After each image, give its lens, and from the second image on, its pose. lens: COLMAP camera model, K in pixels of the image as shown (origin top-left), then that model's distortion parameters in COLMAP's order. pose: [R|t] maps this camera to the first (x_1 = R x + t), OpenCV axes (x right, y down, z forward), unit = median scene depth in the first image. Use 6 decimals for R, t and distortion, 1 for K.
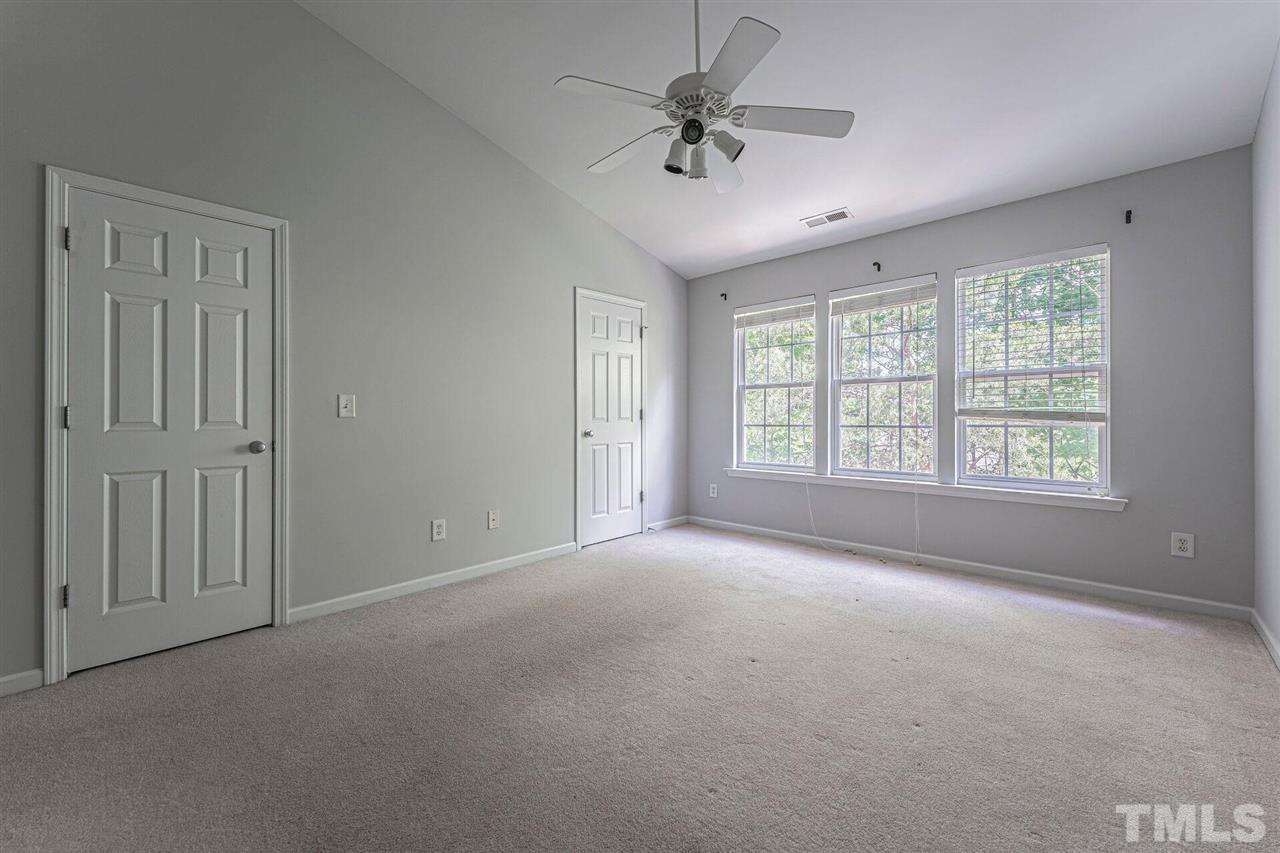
lens RADIAL K [[519.9, 0, 637.6], [0, 519.9, 417.5], [0, 0, 1]] dist [0.001616, 0.000122]
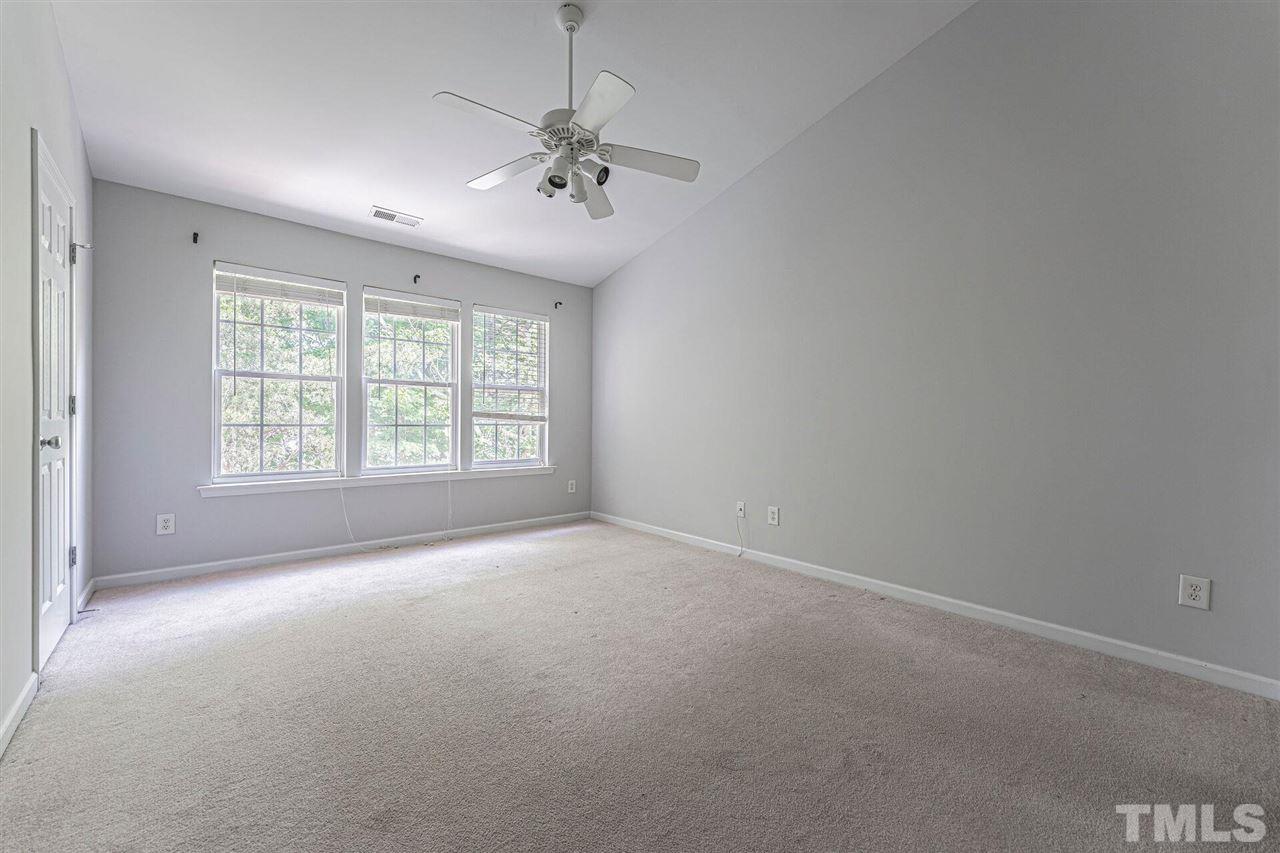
lens RADIAL K [[510.1, 0, 636.4], [0, 510.1, 424.3], [0, 0, 1]] dist [0.002021, 0.000084]
pose [[0.078168, -0.000204, 0.996940, -0.615600], [-0.009184, 0.999957, 0.000925, 0.010621], [-0.996898, -0.009228, 0.078162, 0.483658]]
